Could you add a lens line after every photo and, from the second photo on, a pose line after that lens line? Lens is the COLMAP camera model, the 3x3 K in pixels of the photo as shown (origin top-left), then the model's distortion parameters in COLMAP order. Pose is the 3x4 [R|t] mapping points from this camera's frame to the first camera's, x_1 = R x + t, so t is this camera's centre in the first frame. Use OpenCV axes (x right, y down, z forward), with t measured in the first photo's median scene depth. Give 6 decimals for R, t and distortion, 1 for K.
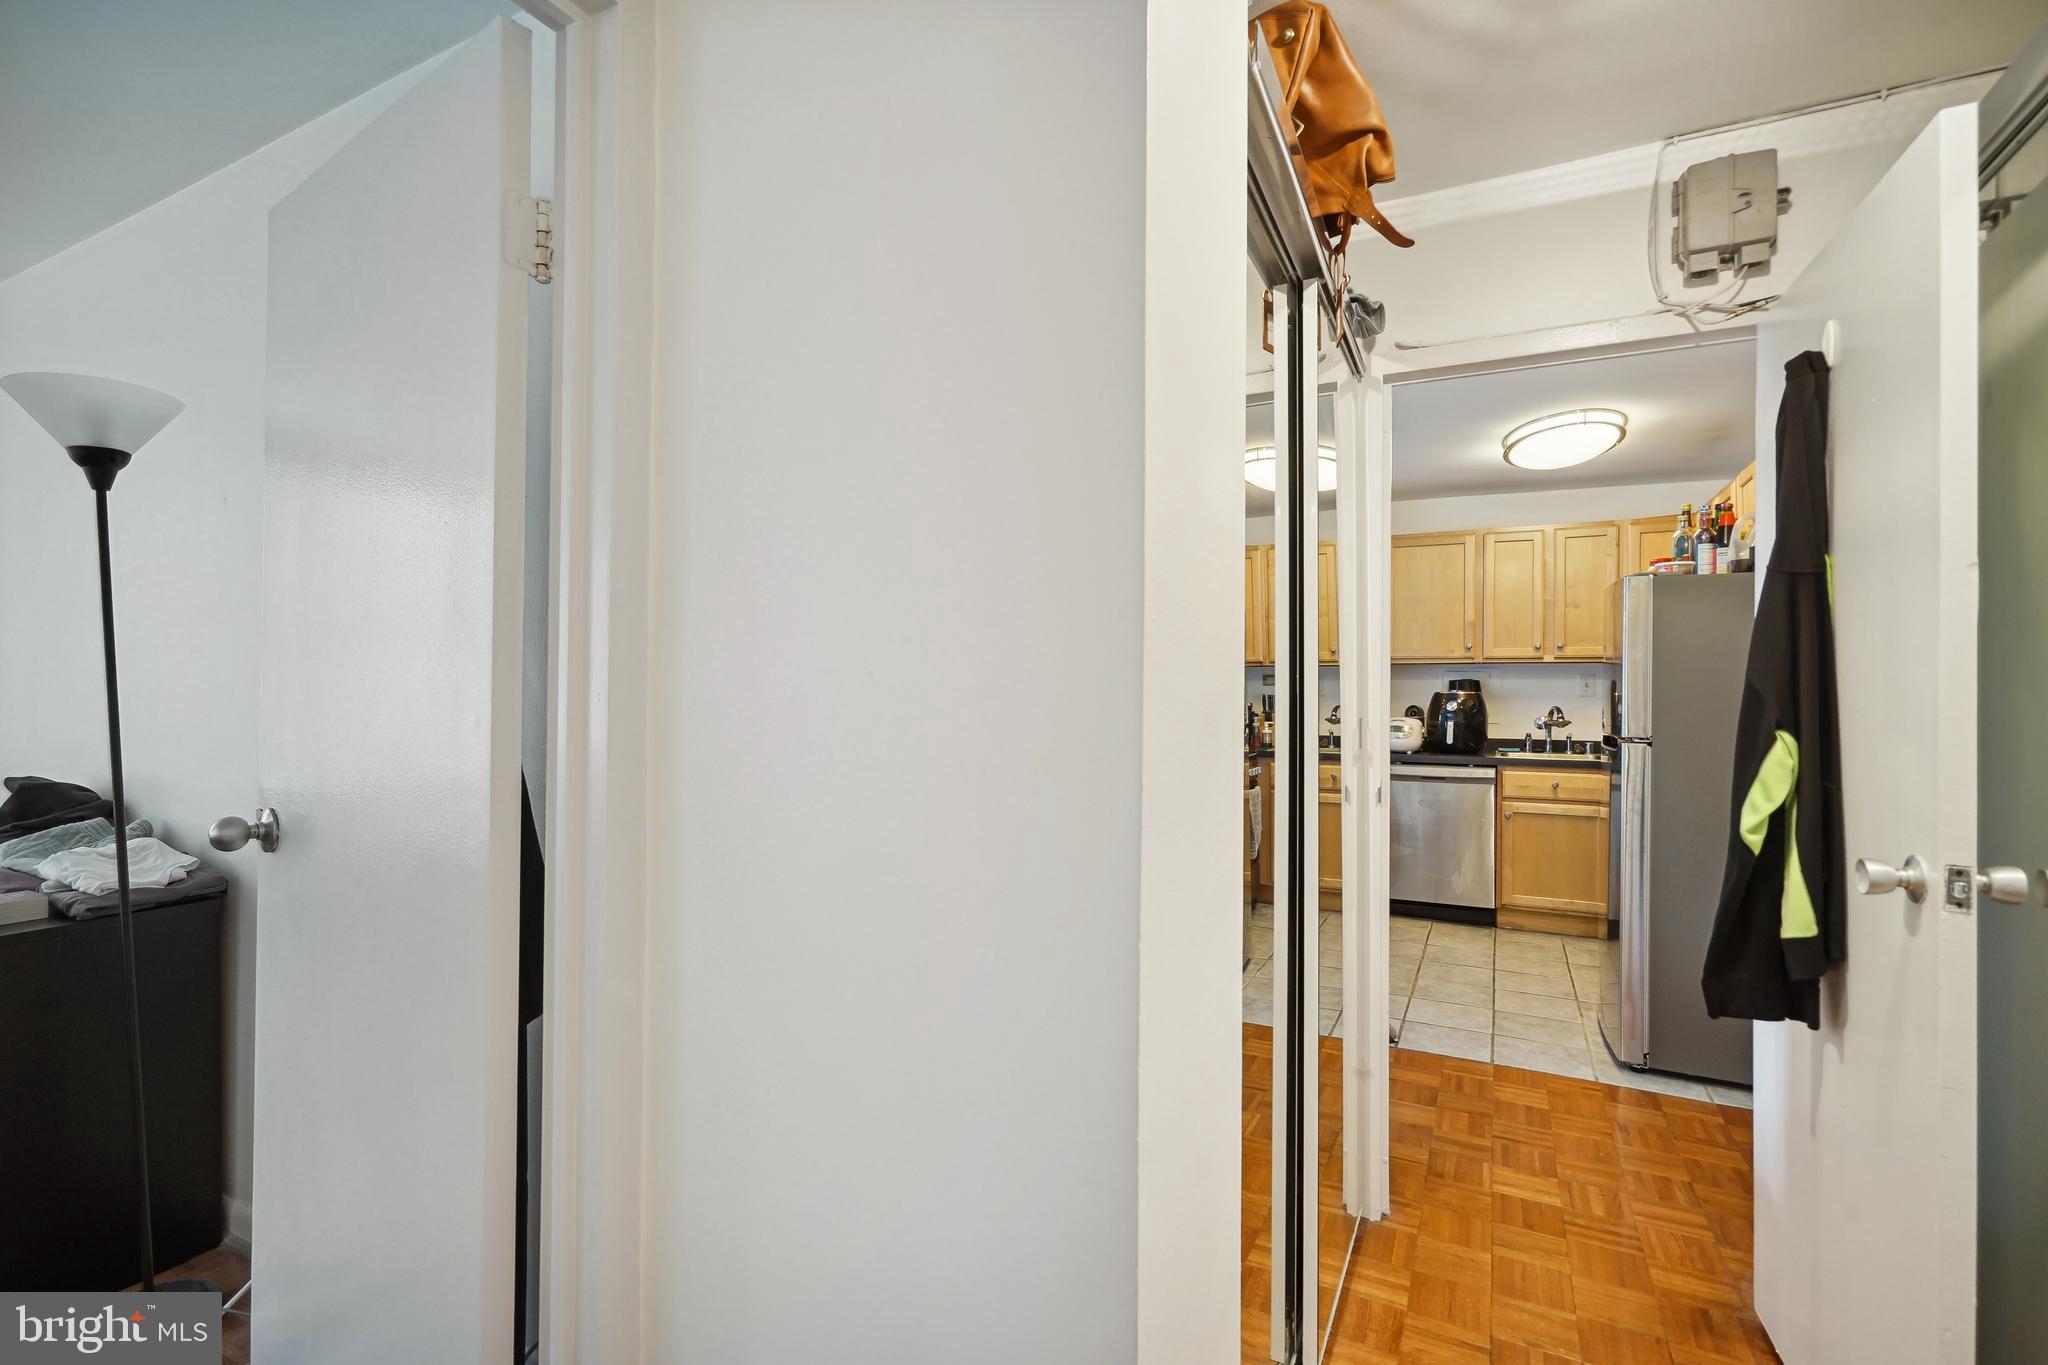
lens RADIAL K [[911.6, 0, 1024.0], [0, 911.6, 682.5], [0, 0, 1]] dist [0.001886, -0.000483]
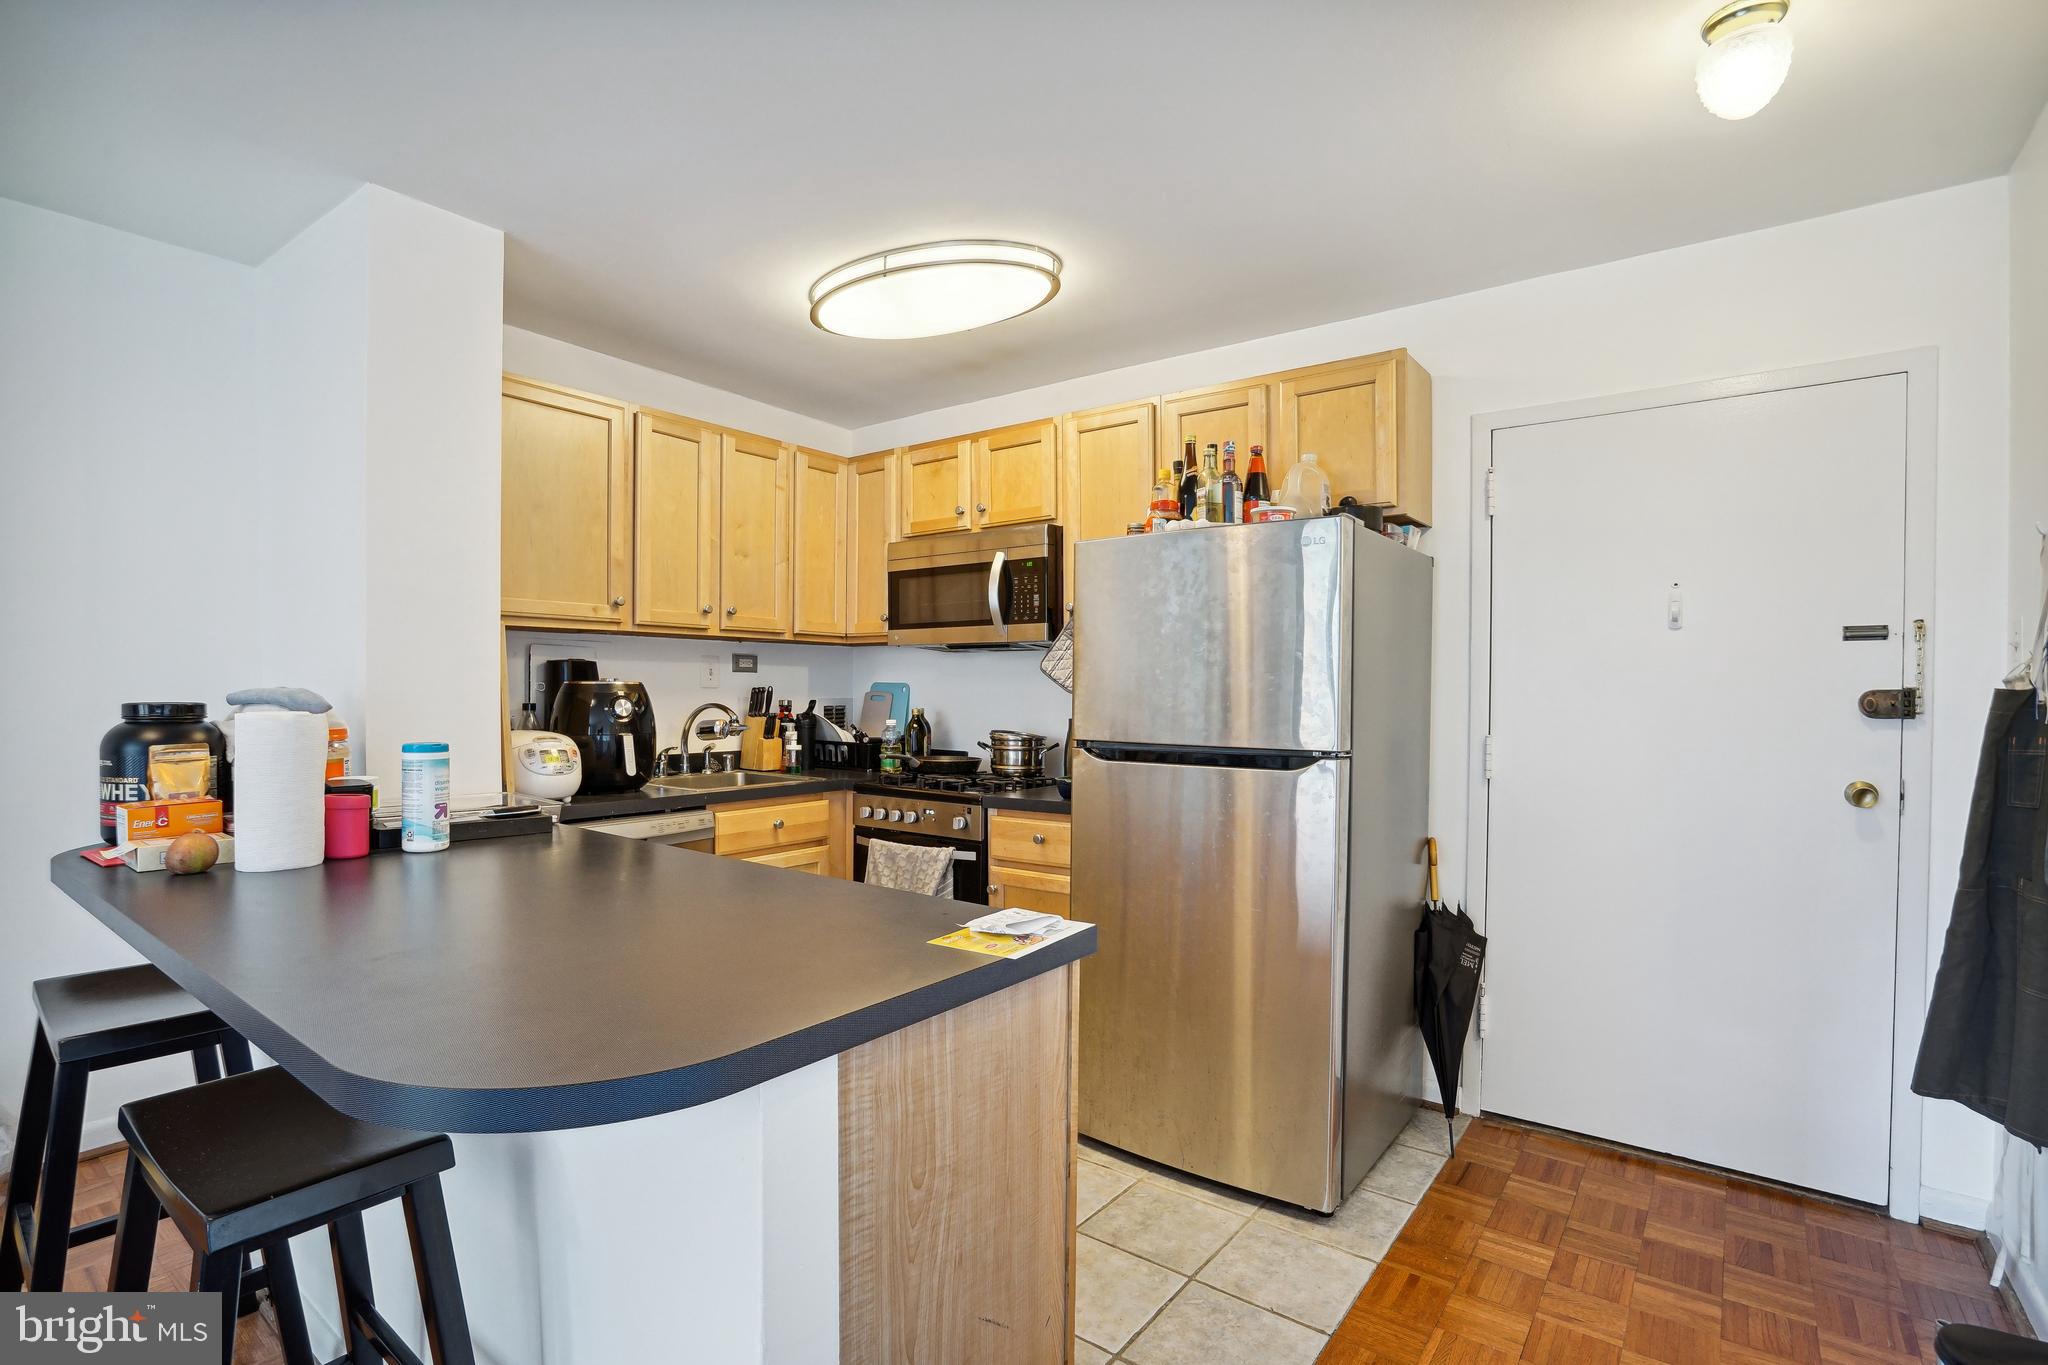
lens RADIAL K [[955.7, 0, 1016.9], [0, 955.7, 710.4], [0, 0, 1]] dist [-0.029386, 0.000043]
pose [[0.175098, -0.030948, 0.984064, -0.056188], [-0.016803, 0.999266, 0.034416, 0.003801], [-0.984408, -0.022562, 0.174450, 0.672415]]
